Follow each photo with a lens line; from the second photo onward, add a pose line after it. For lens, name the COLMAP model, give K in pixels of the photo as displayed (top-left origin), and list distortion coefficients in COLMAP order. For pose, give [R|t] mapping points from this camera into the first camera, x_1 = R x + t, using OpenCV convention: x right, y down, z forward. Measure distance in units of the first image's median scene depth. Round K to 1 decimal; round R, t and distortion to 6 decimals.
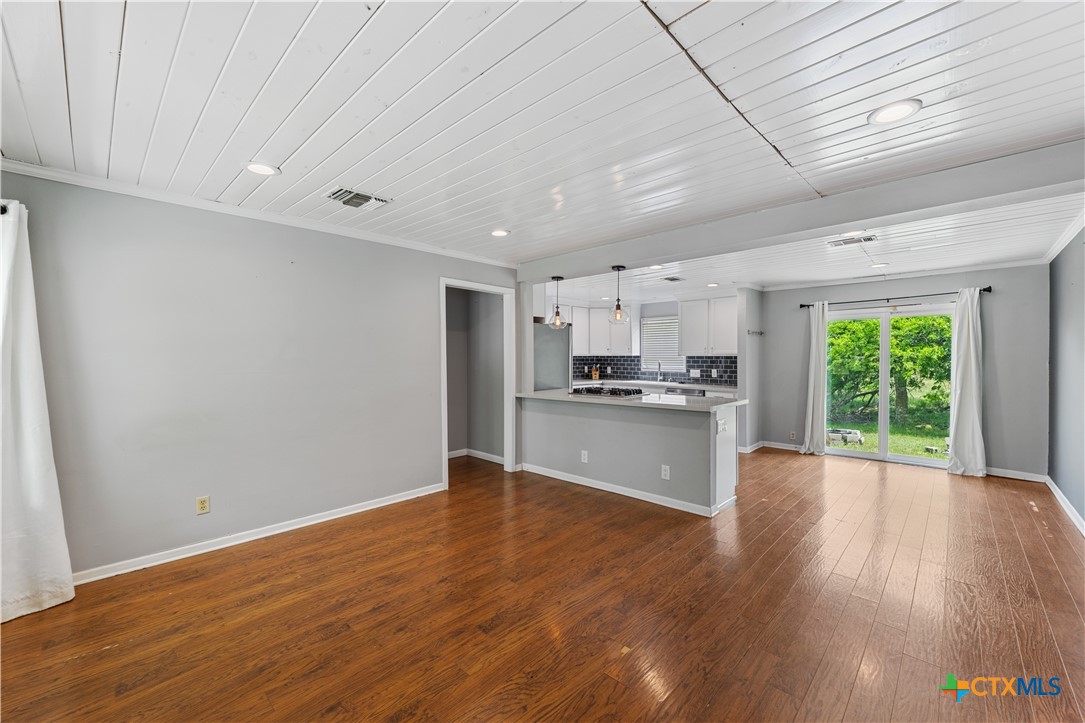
lens RADIAL K [[432.4, 0, 542.5], [0, 432.4, 361.5], [0, 0, 1]] dist [-0.000676, 0.000363]
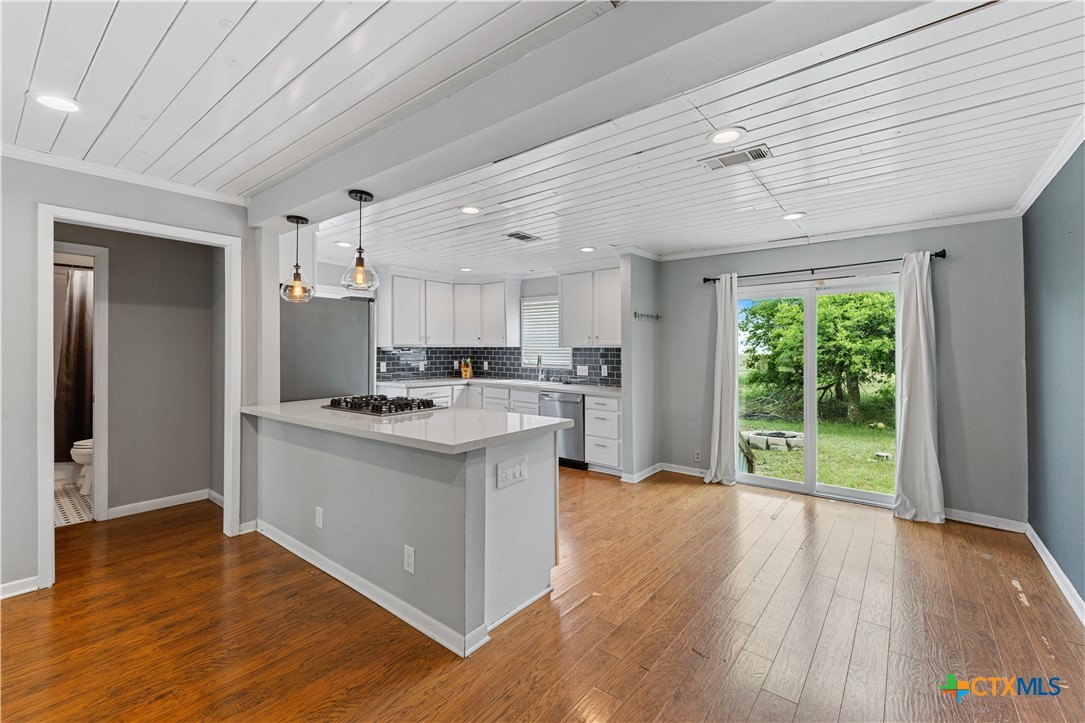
lens RADIAL K [[453.4, 0, 544.5], [0, 453.4, 341.5], [0, 0, 1]] dist [0.008726, -0.000919]
pose [[0.996048, 0.004563, 0.088702, 0.239752], [-0.002237, 0.999652, -0.026299, -0.002682], [-0.088791, 0.025996, 0.995711, 0.239564]]
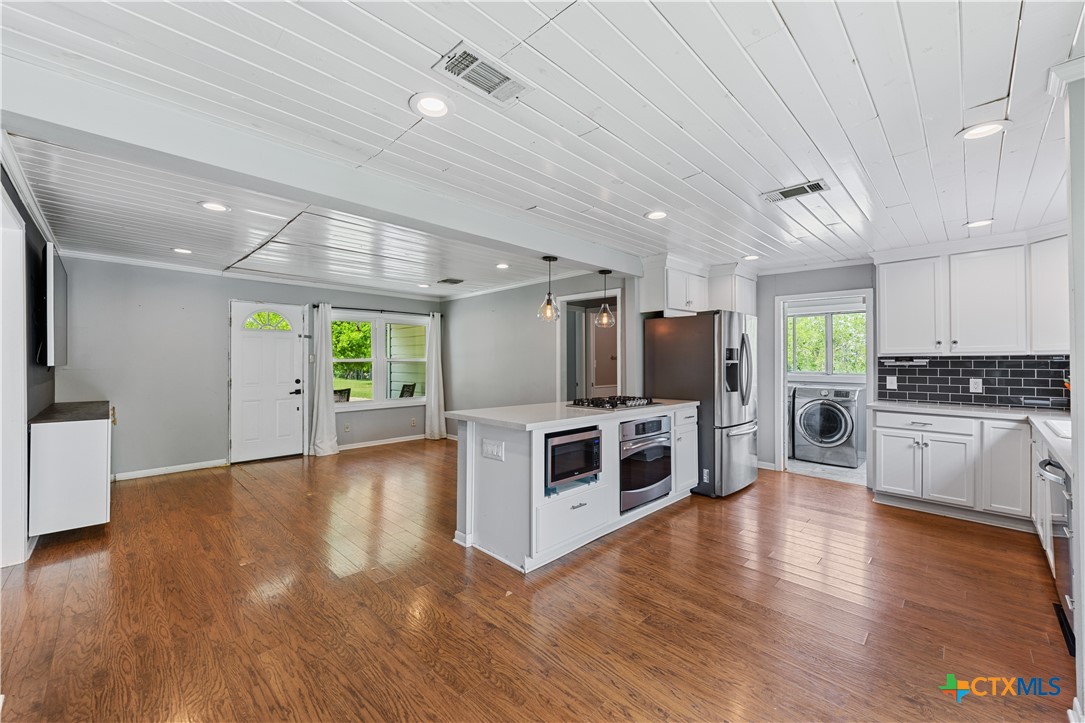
lens RADIAL K [[432.4, 0, 542.5], [0, 432.4, 361.5], [0, 0, 1]] dist [-0.000676, 0.000363]
pose [[-0.020654, 0.003677, -0.999780, 0.676244], [-0.009739, 0.999945, 0.003879, -0.004506], [0.999739, 0.009817, -0.020617, 0.640674]]
